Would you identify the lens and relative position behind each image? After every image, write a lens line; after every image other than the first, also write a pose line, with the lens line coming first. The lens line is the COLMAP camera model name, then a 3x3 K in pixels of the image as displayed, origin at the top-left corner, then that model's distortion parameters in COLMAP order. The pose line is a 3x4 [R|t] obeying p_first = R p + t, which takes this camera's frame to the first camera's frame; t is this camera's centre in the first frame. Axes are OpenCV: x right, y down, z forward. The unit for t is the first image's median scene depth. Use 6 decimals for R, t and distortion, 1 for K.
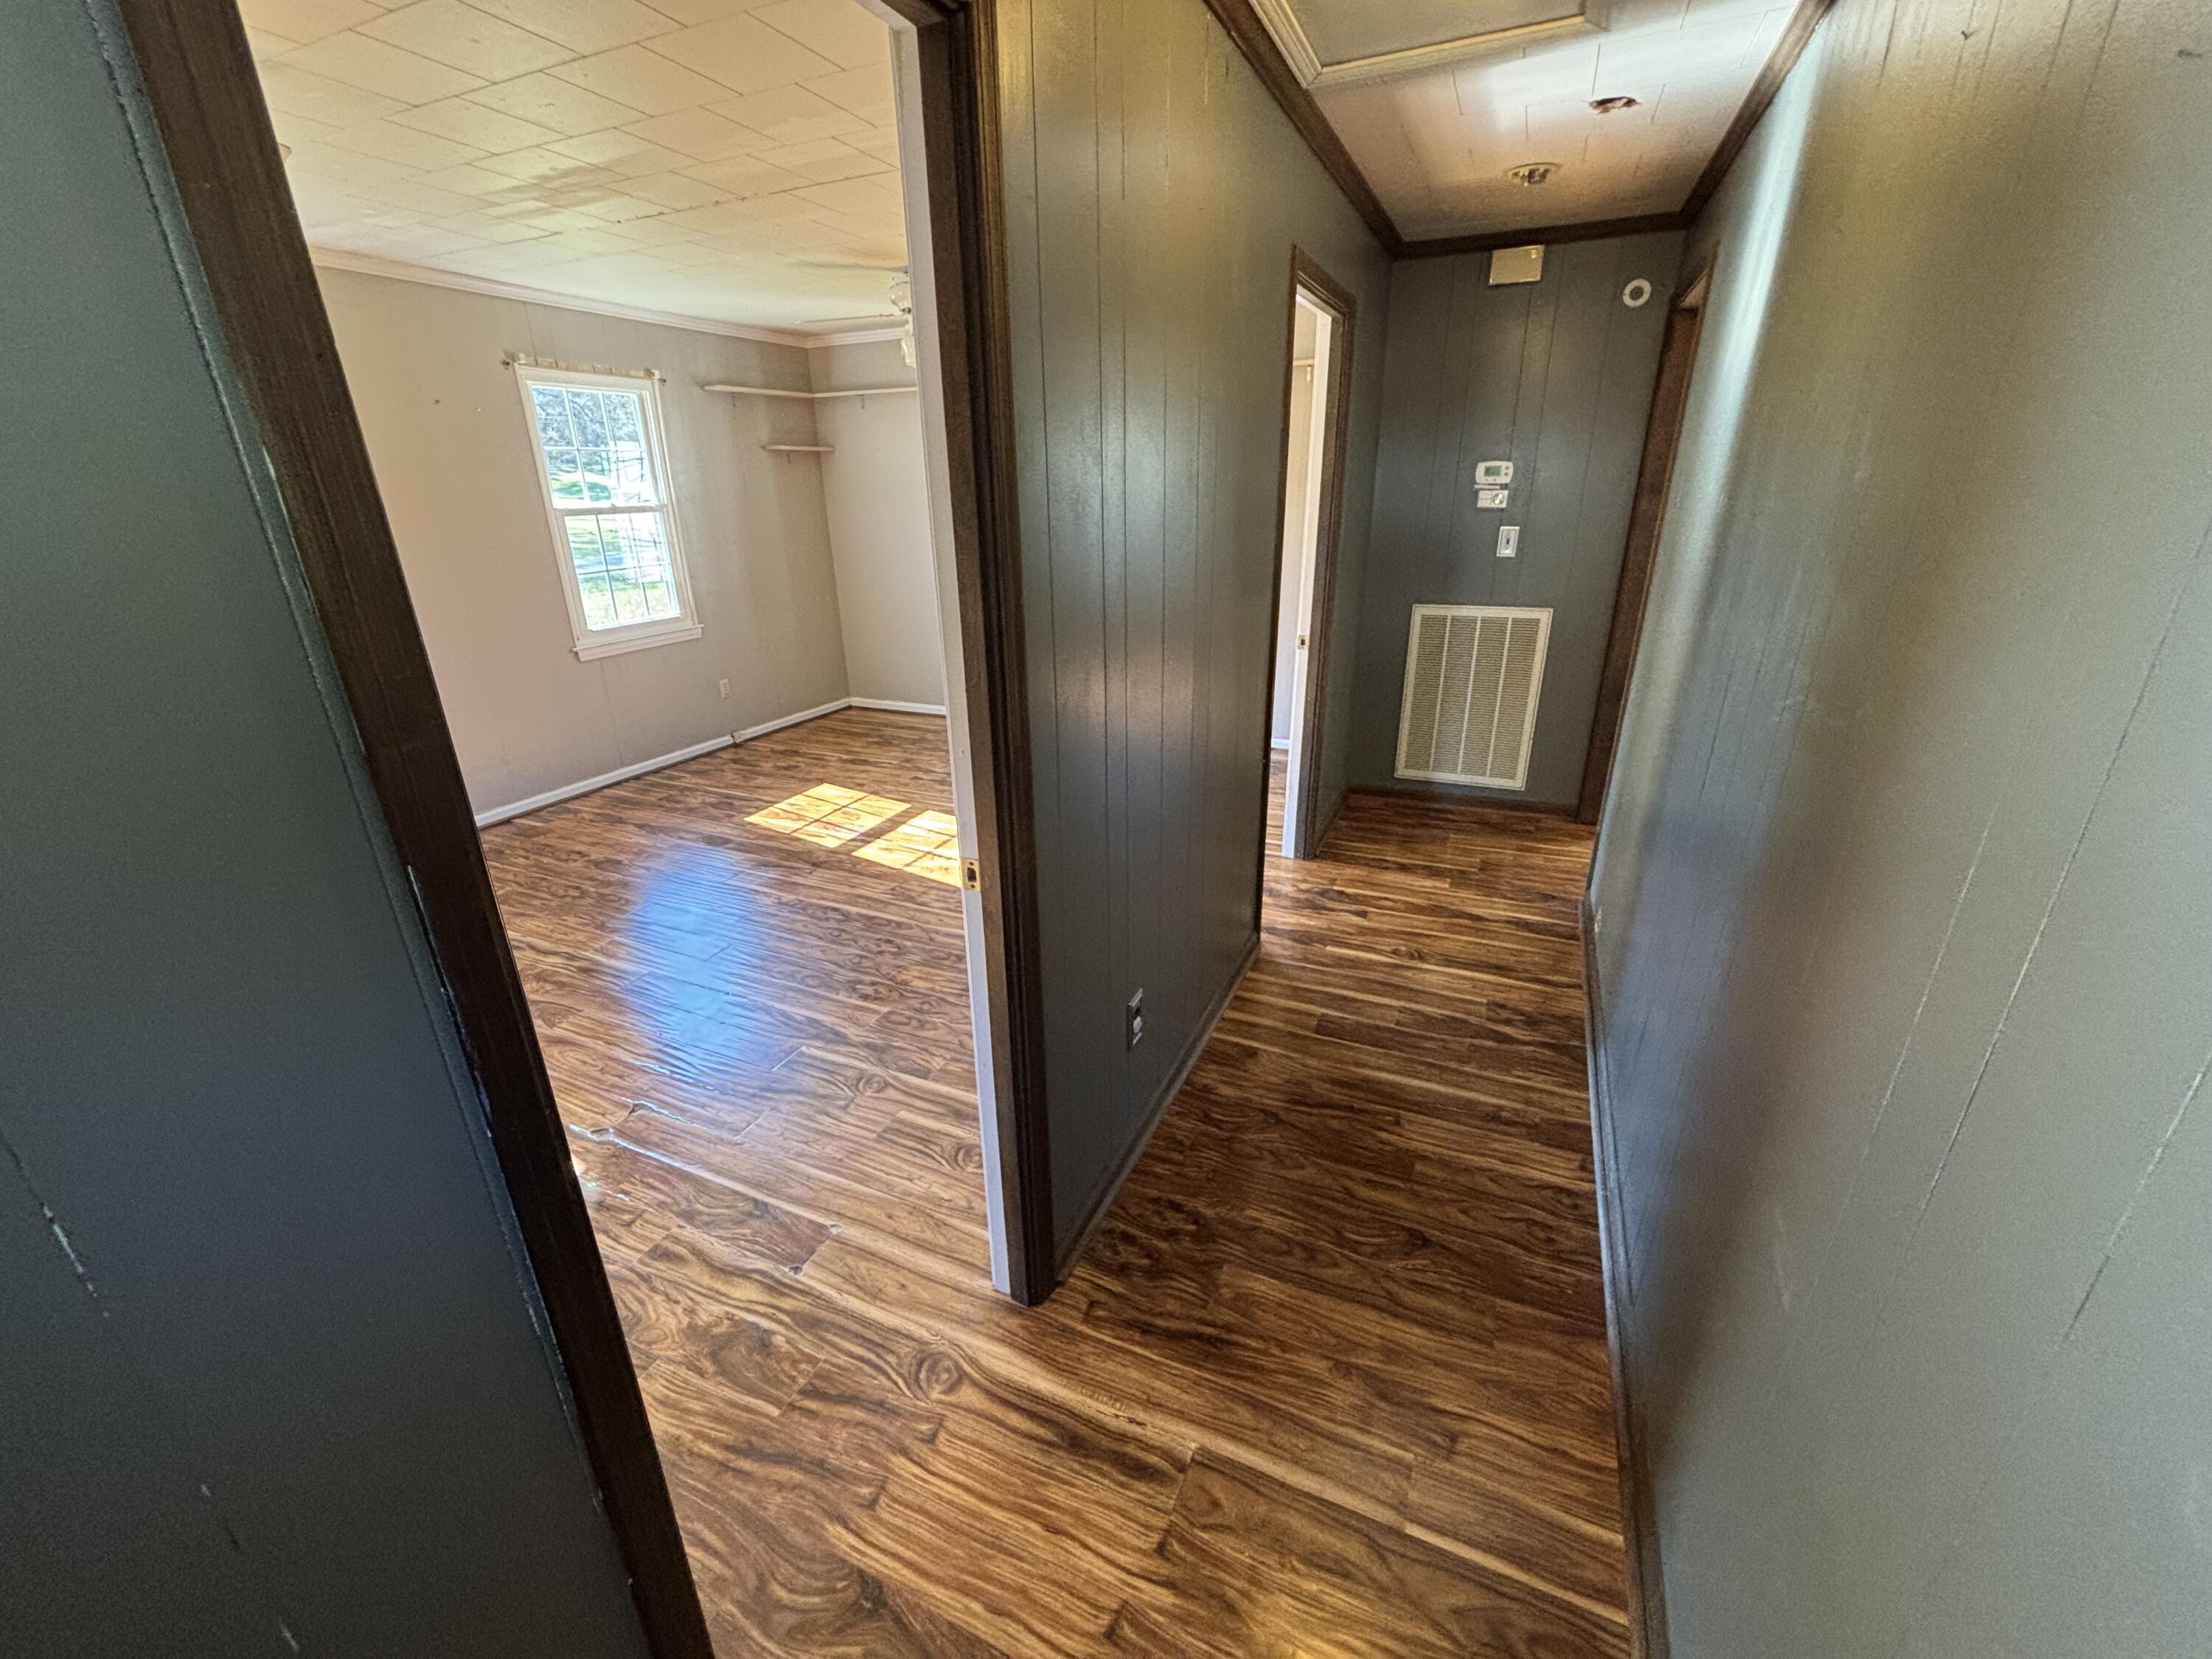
lens RADIAL K [[906.4, 0, 1106.0], [0, 906.4, 818.4], [0, 0, 1]] dist [0.001085, 0.000569]
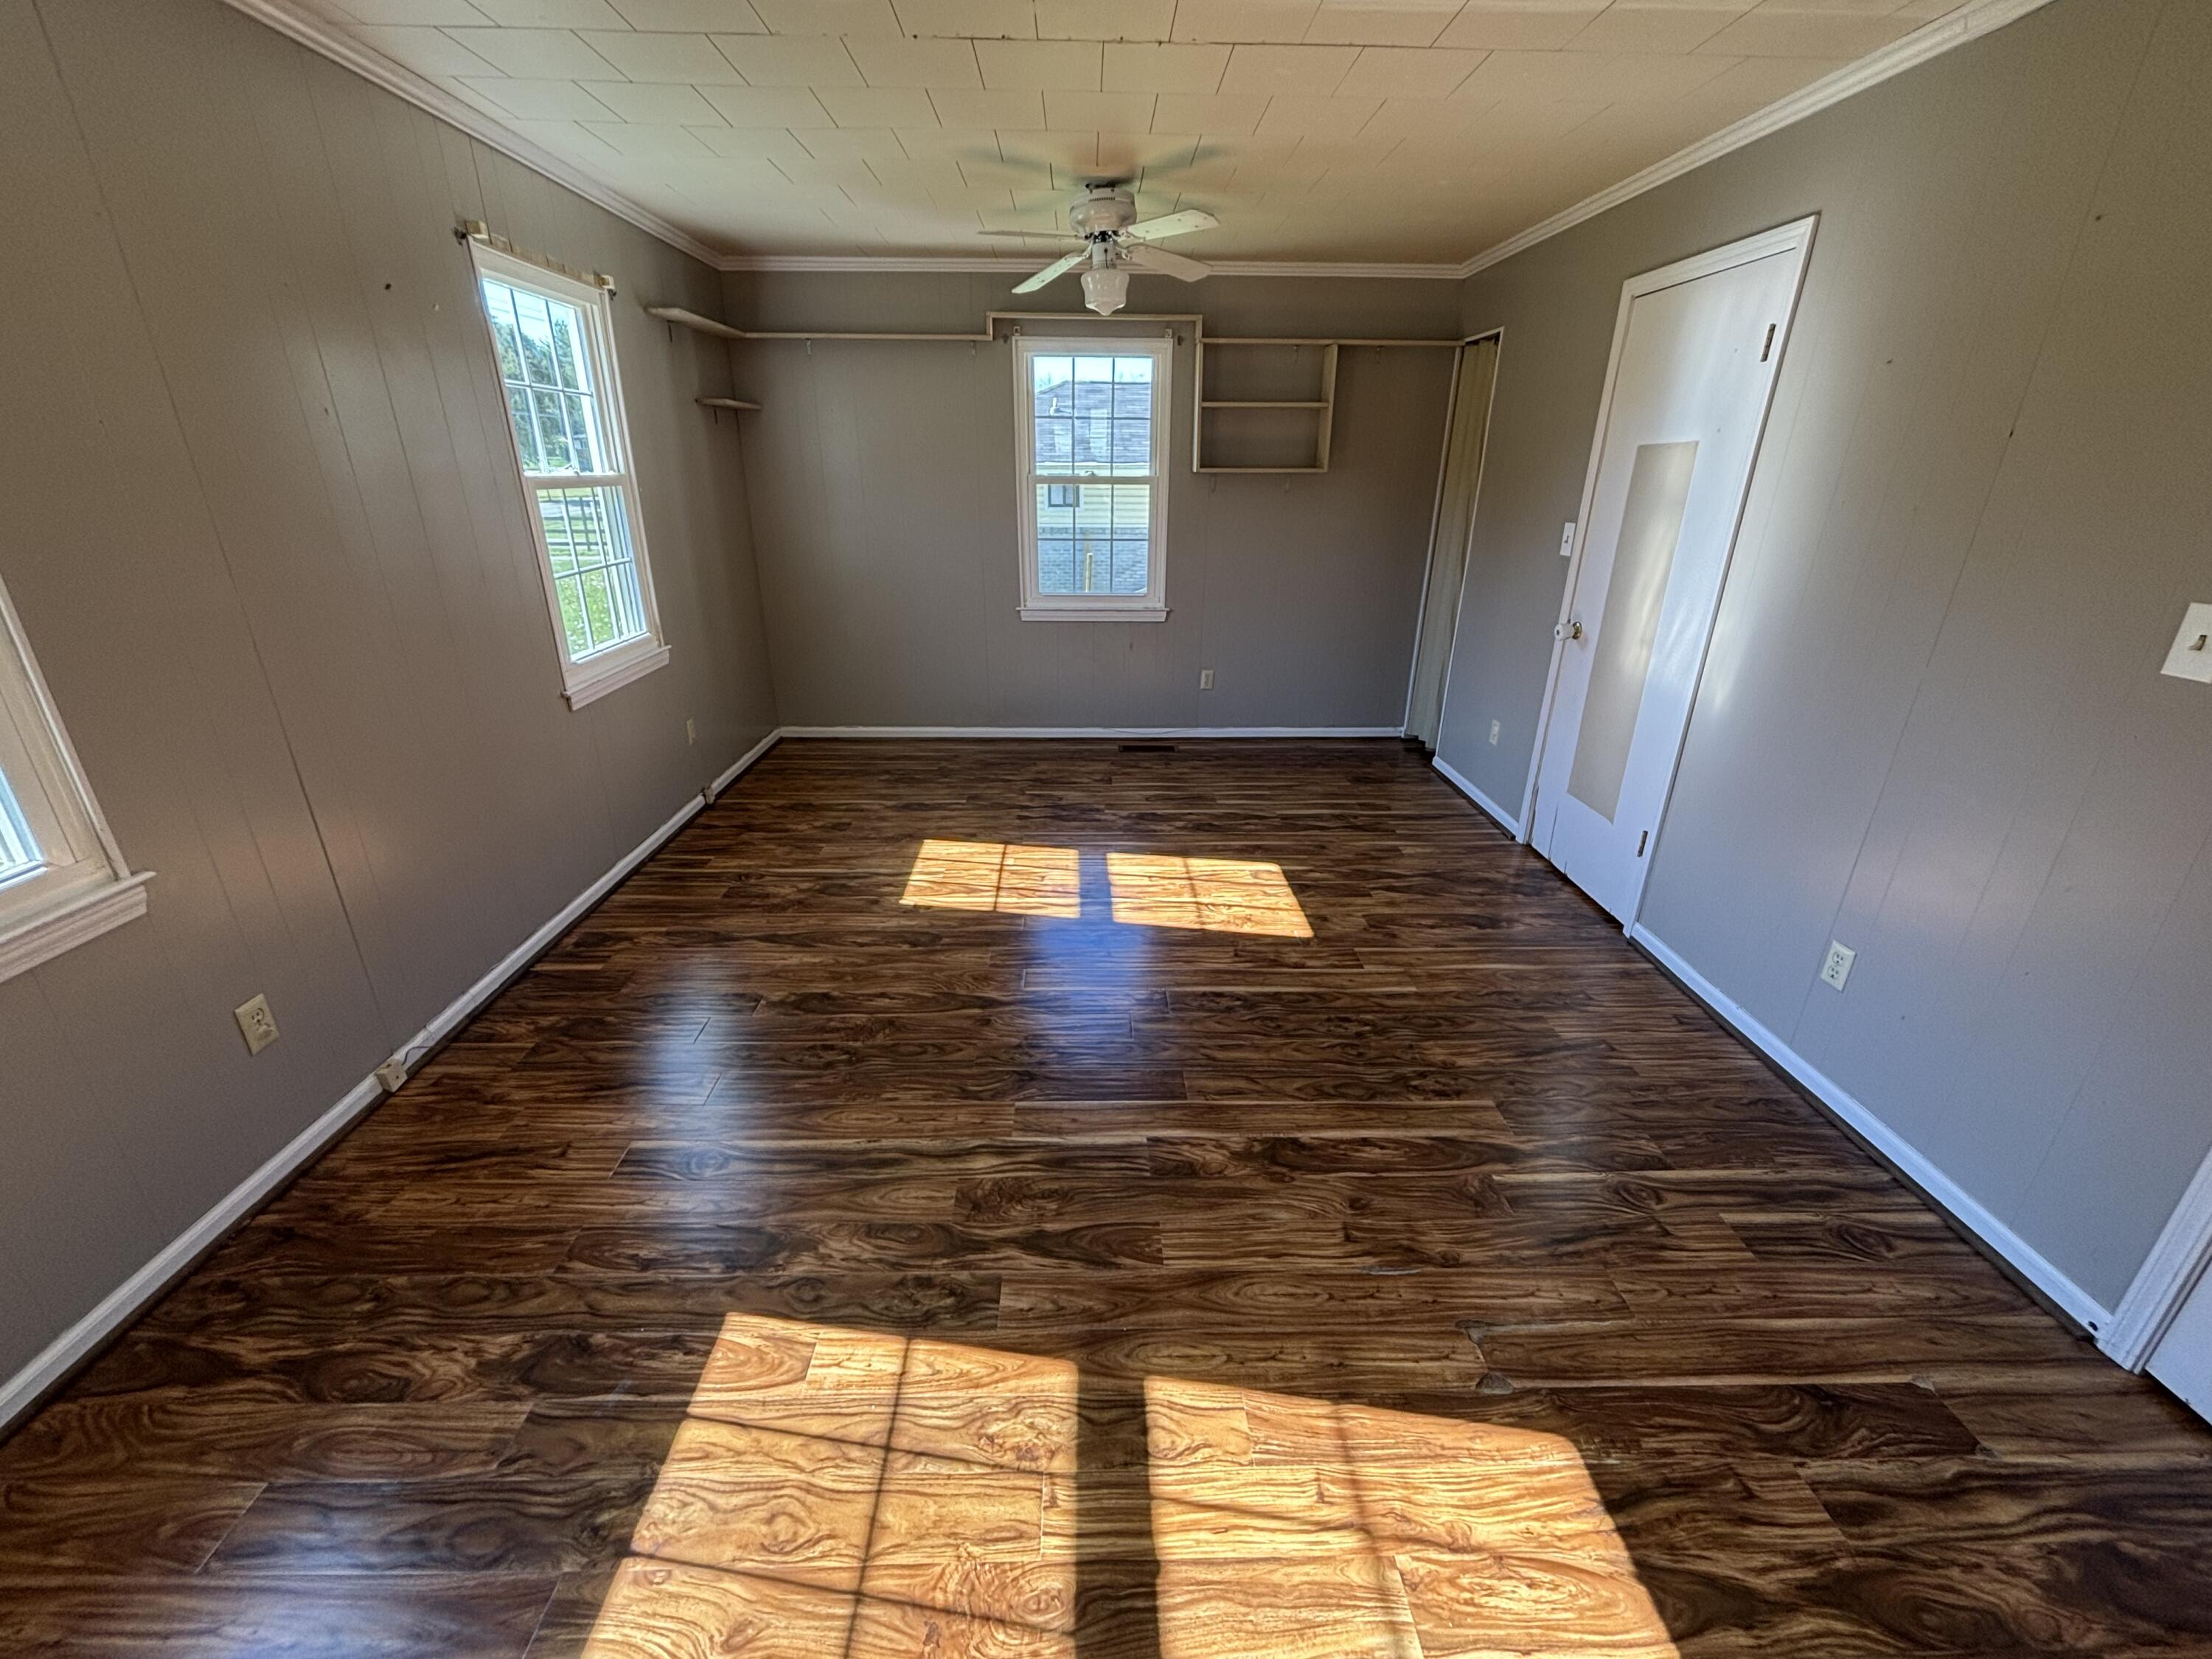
lens RADIAL K [[906.4, 0, 1114.9], [0, 906.4, 824.2], [0, 0, 1]] dist [0.001085, 0.000569]
pose [[0.900671, -0.138508, 0.411835, -0.511784], [0.131090, 0.990286, 0.046362, -0.070866], [-0.414256, 0.012231, 0.910078, 0.239154]]
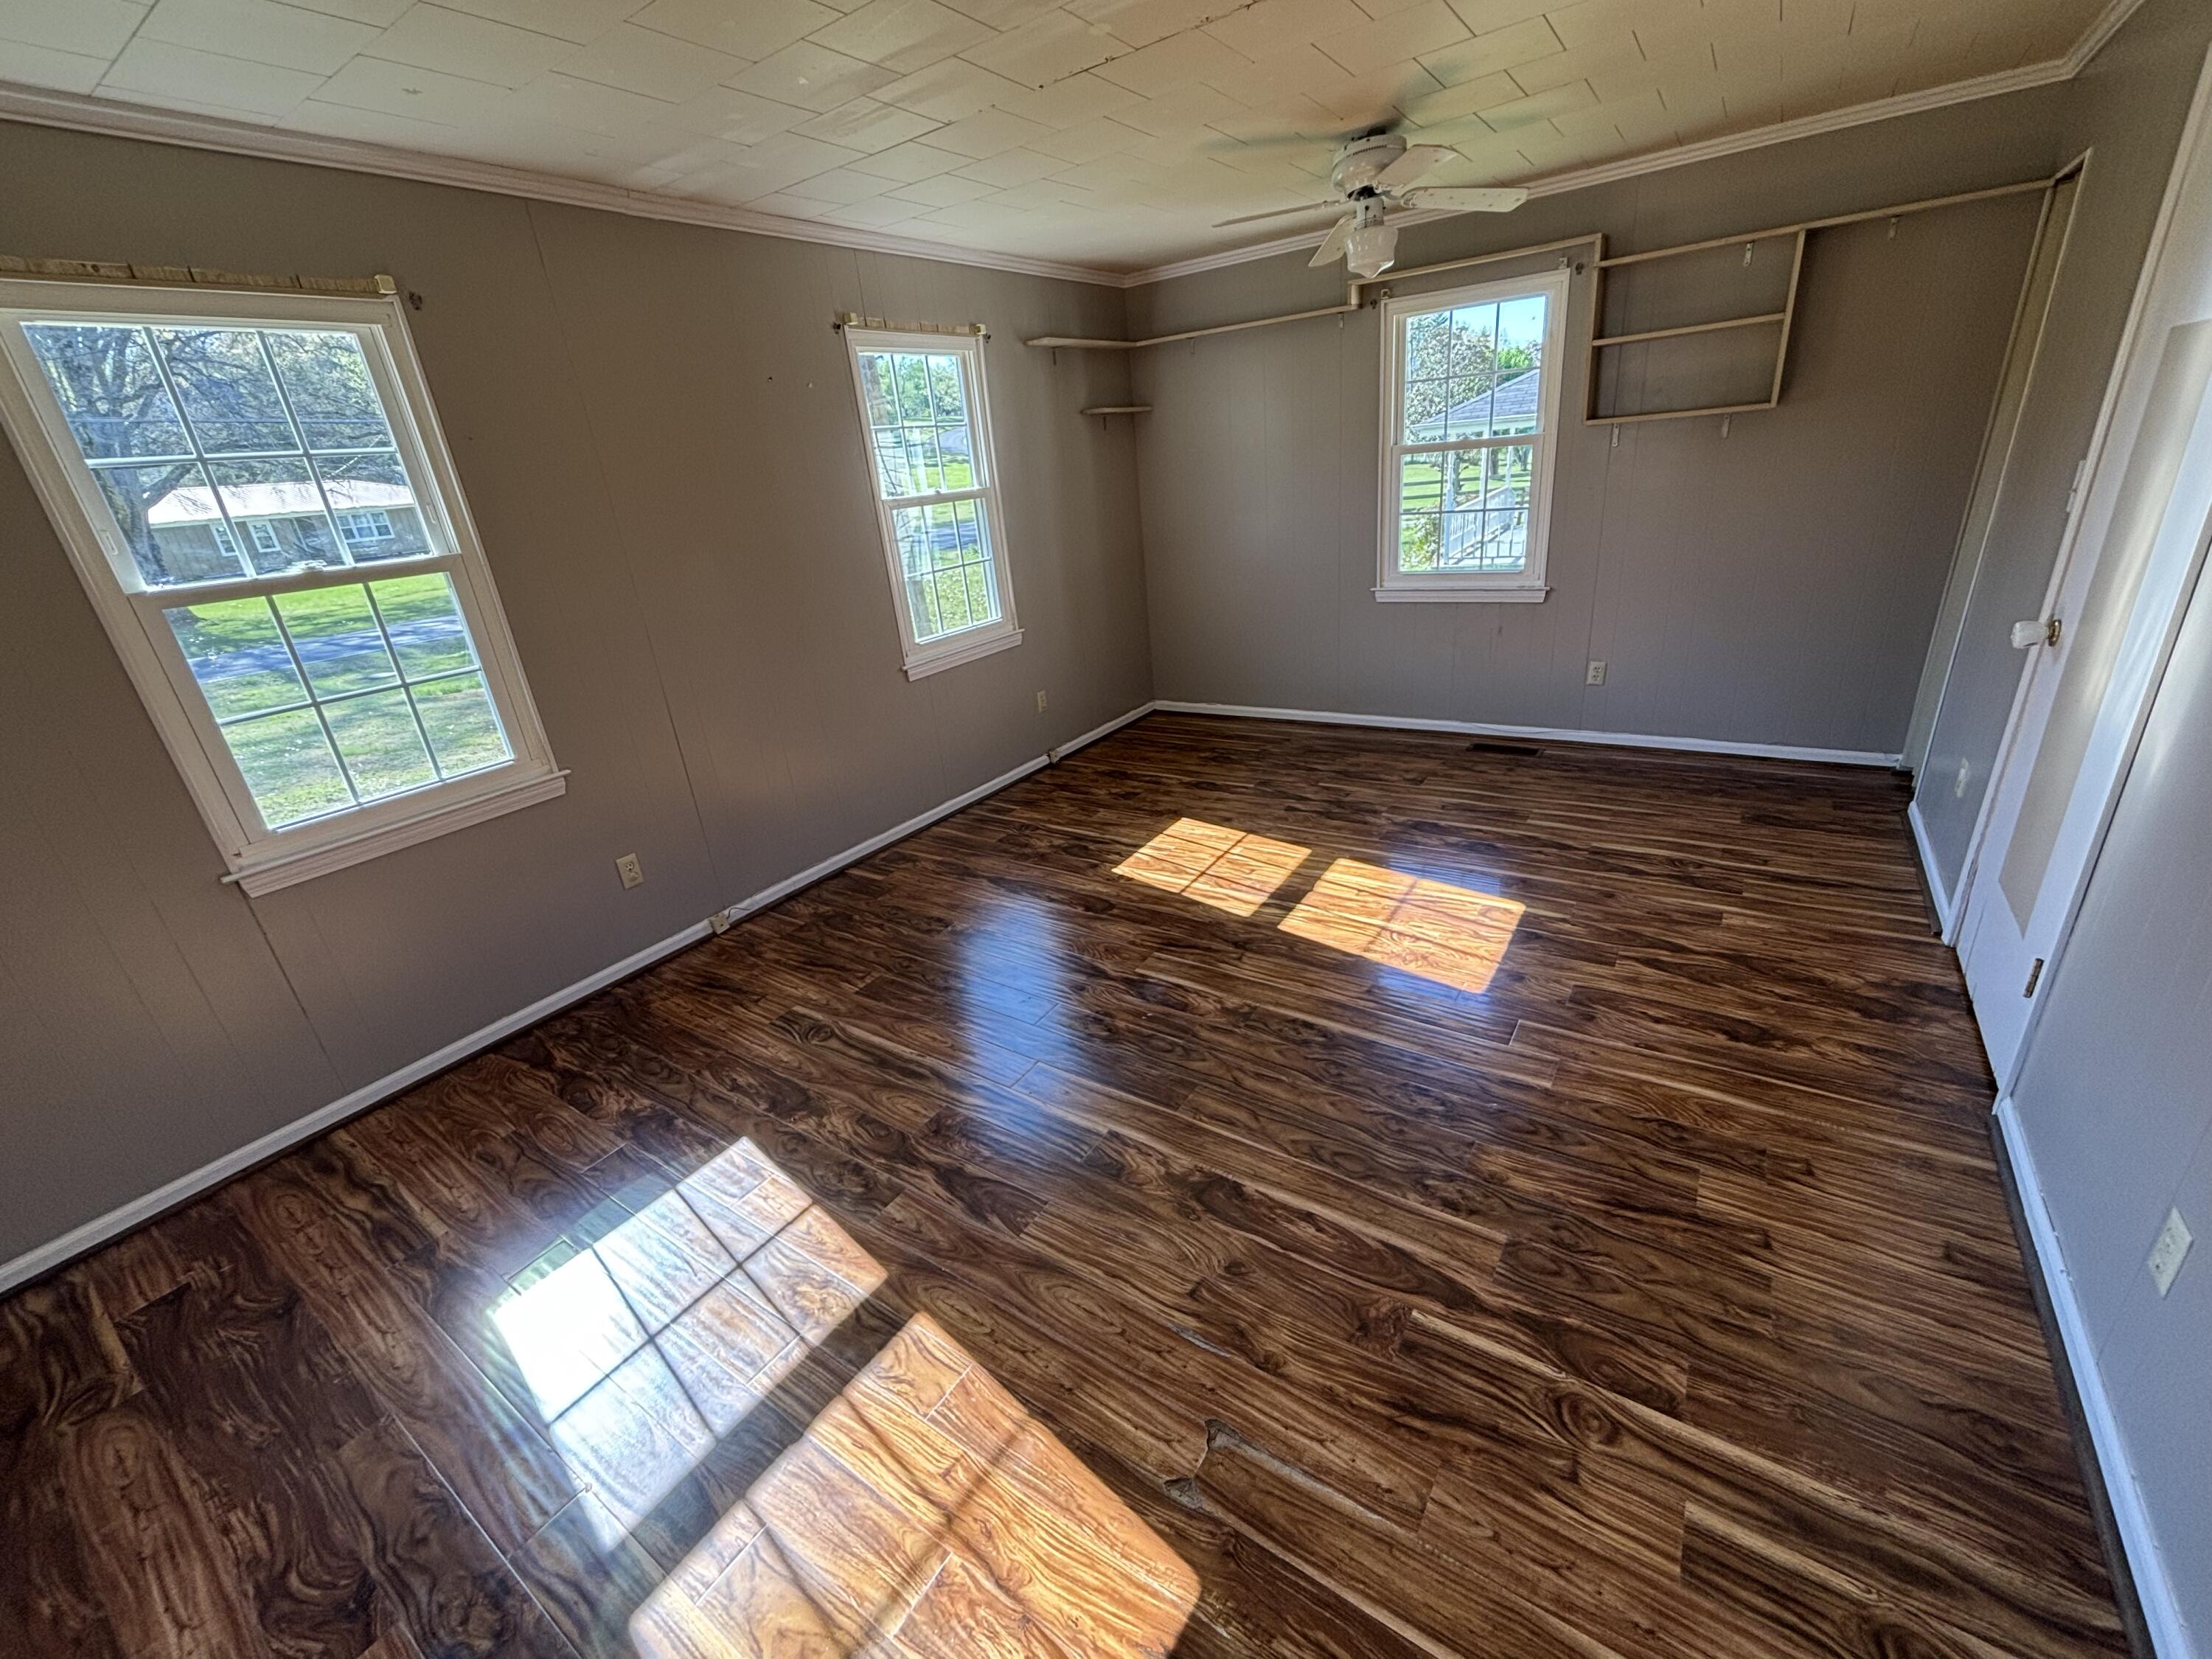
lens RADIAL K [[906.4, 0, 1096.5], [0, 906.4, 828.3], [0, 0, 1]] dist [0.001085, 0.000569]
pose [[0.980809, -0.004720, -0.194916, -0.241778], [0.012696, 0.999131, 0.039690, -0.066706], [0.194560, -0.041403, 0.980017, 0.193062]]
